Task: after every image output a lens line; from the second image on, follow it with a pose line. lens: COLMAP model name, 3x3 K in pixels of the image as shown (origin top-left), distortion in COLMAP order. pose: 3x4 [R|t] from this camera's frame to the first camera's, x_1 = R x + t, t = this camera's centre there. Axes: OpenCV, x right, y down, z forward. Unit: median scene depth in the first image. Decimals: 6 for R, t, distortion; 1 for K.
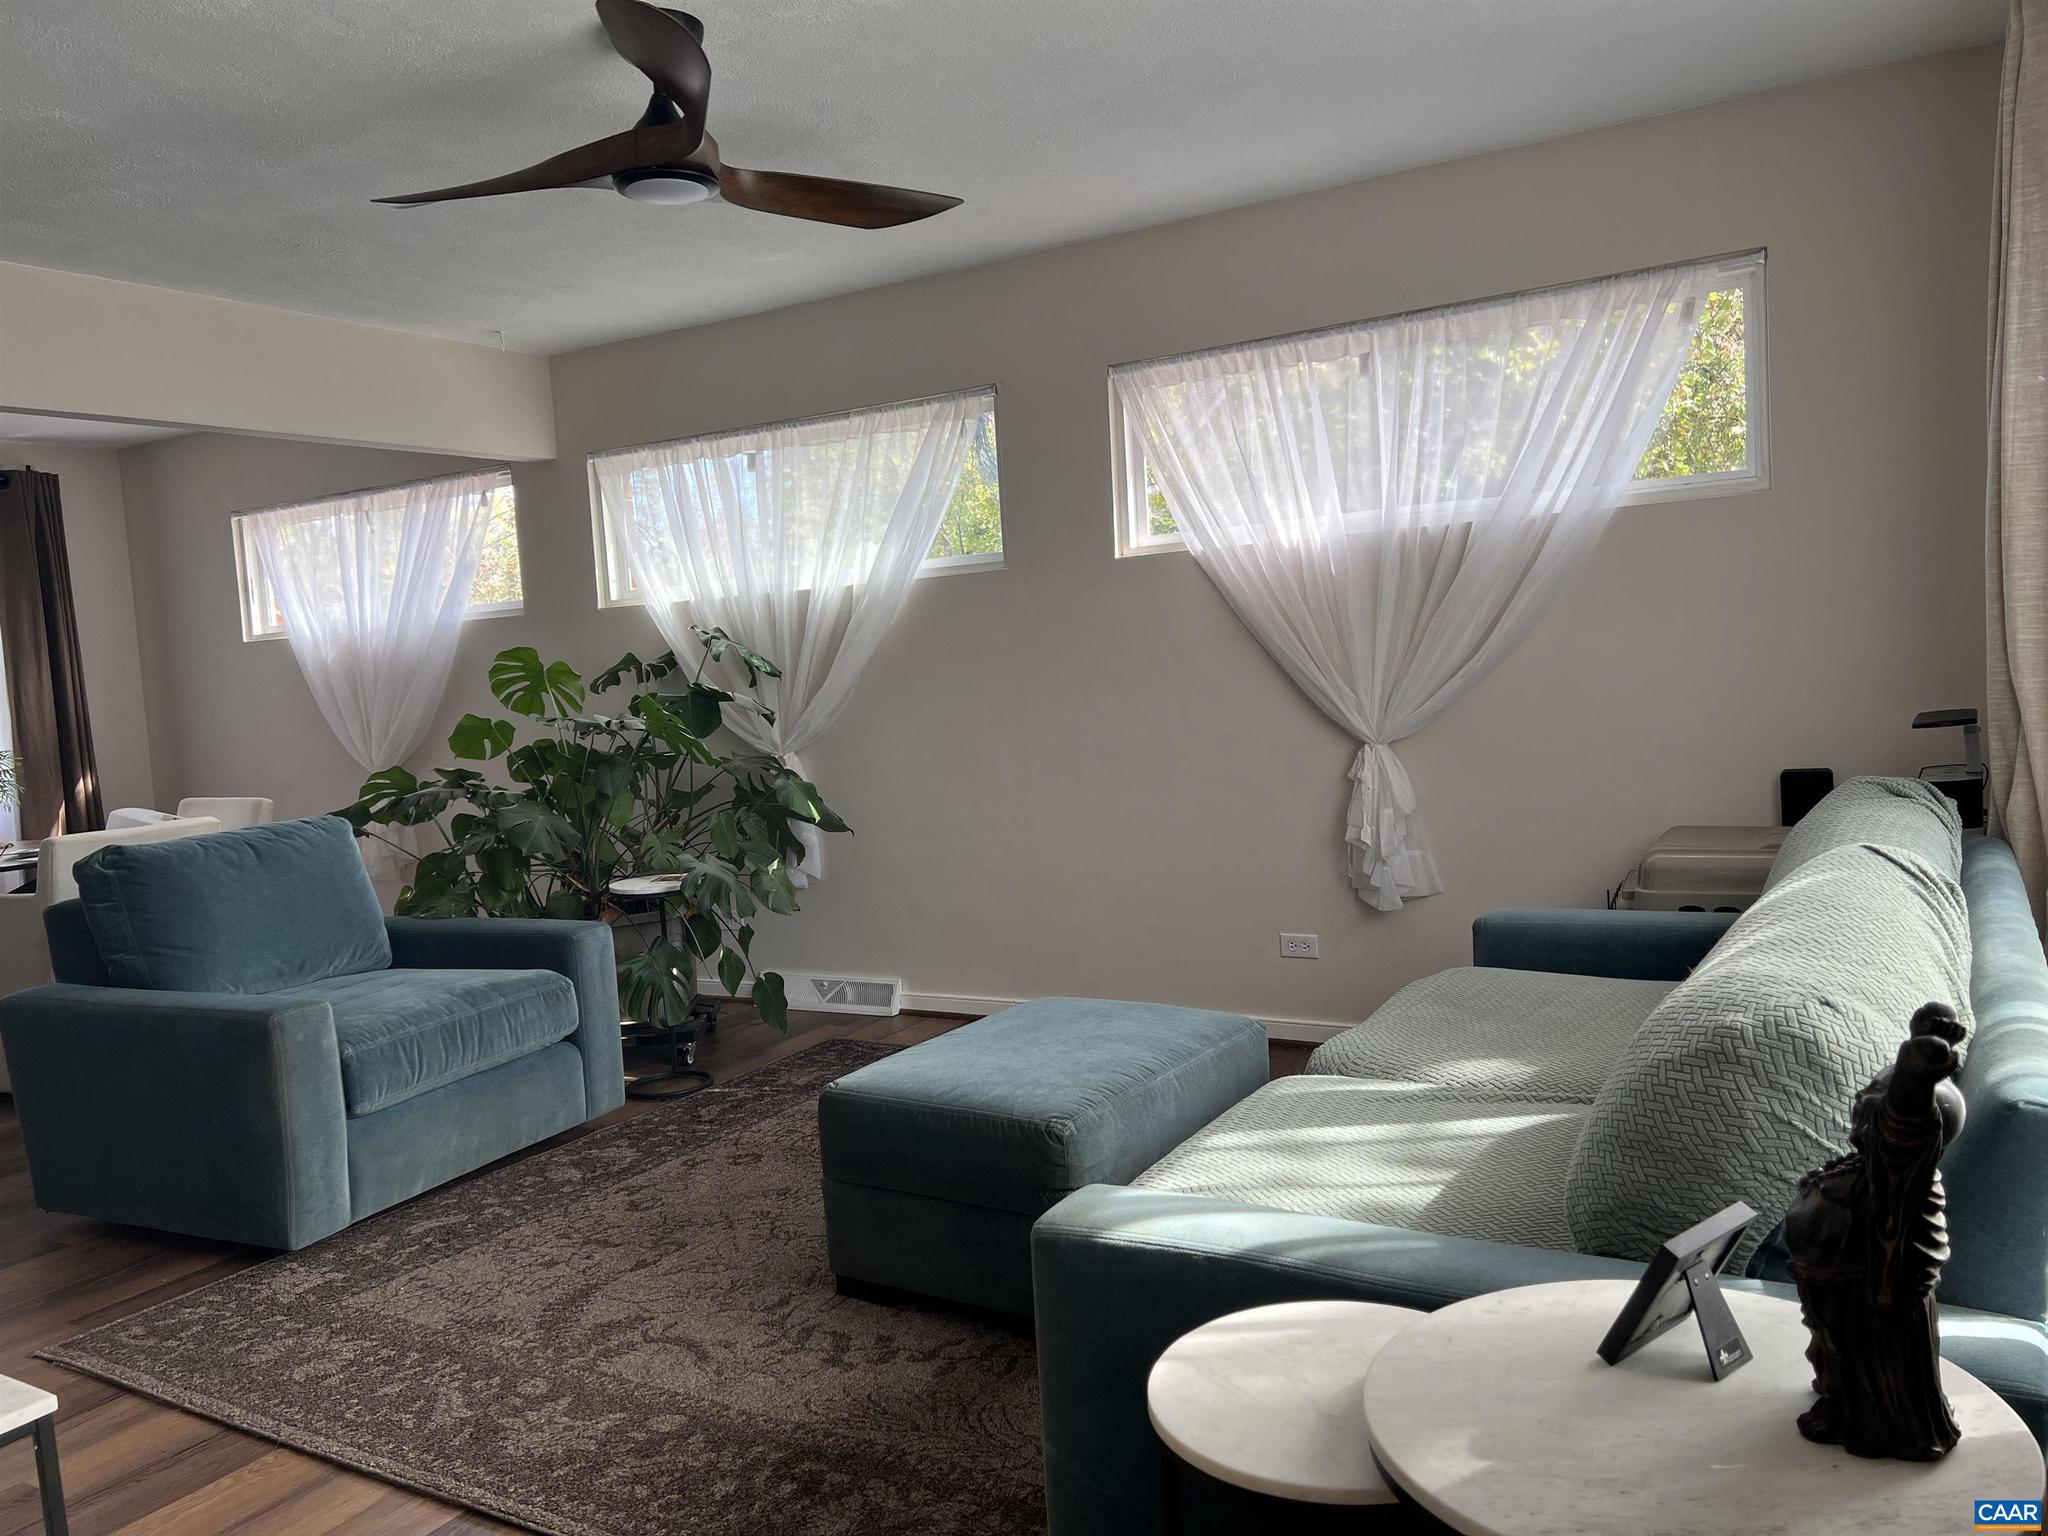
lens RADIAL K [[1530.6, 0, 1025.1], [0, 1530.6, 772.0], [0, 0, 1]] dist [0.052428, -0.057605]
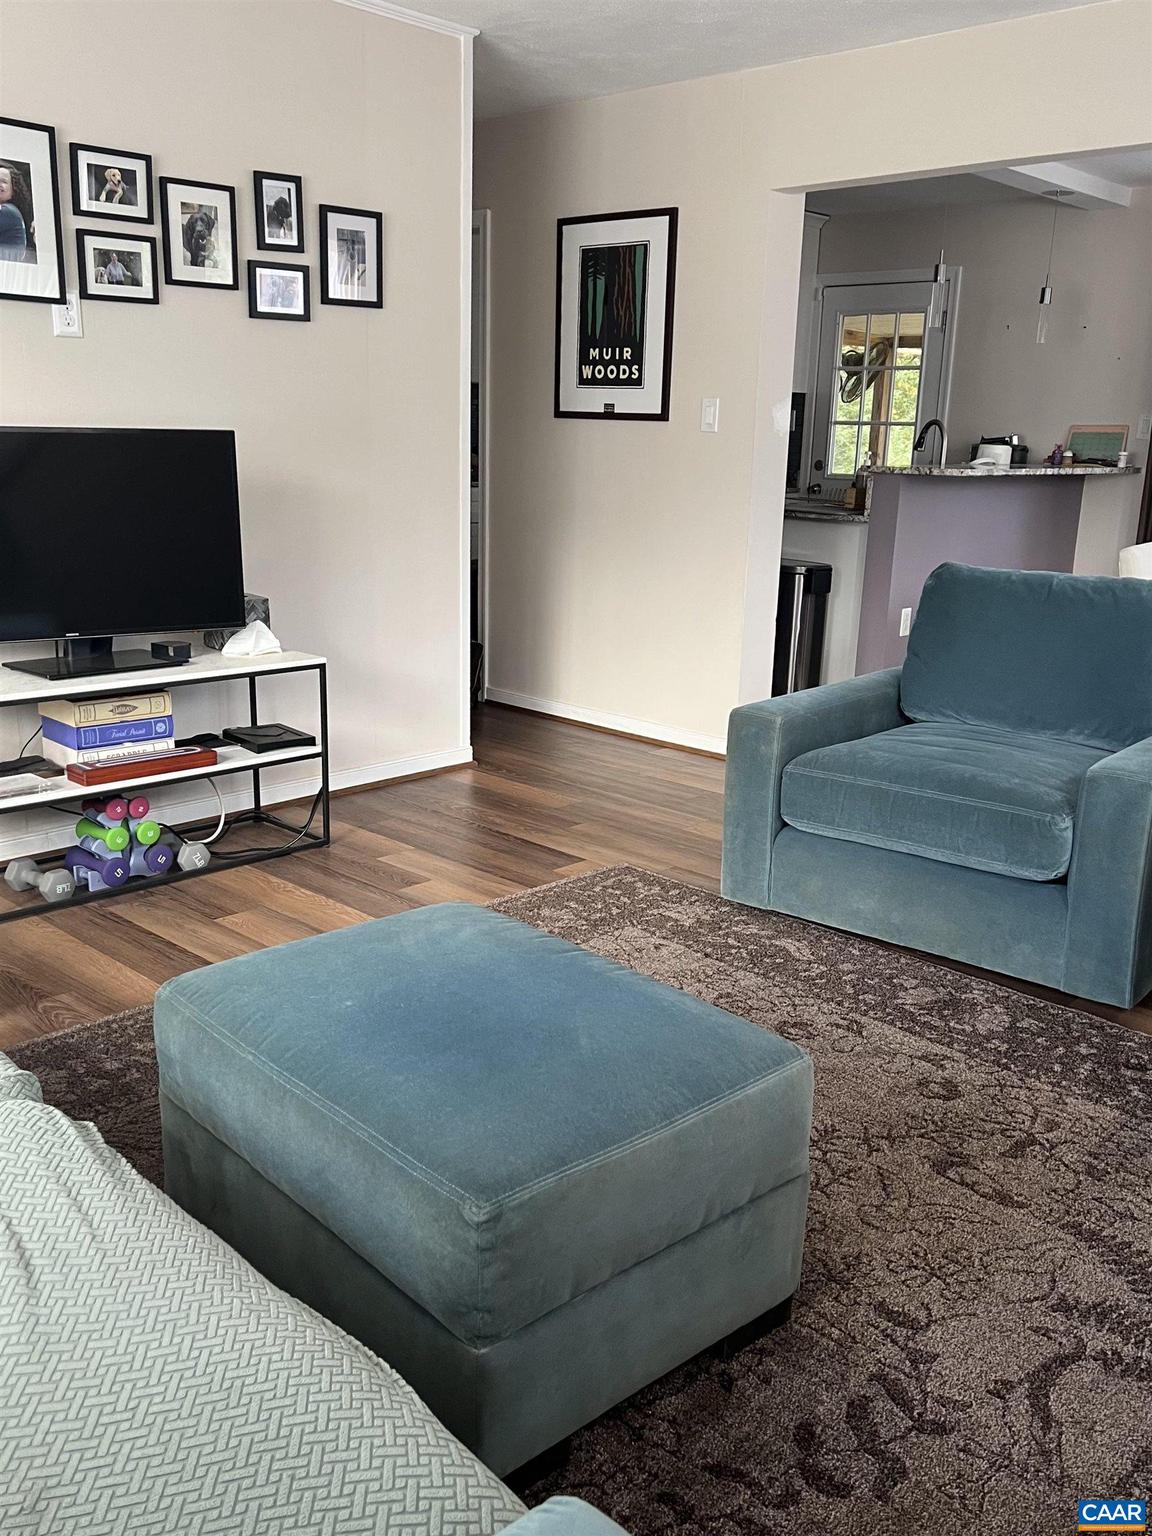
lens RADIAL K [[1321.6, 0, 587.8], [0, 1321.6, 776.1], [0, 0, 1]] dist [0.071196, -0.090653]
pose [[-0.223951, 0.298154, -0.927874, 0.448258], [-0.087768, 0.942017, 0.323883, -0.101969], [0.970640, 0.153972, -0.184797, 0.960562]]
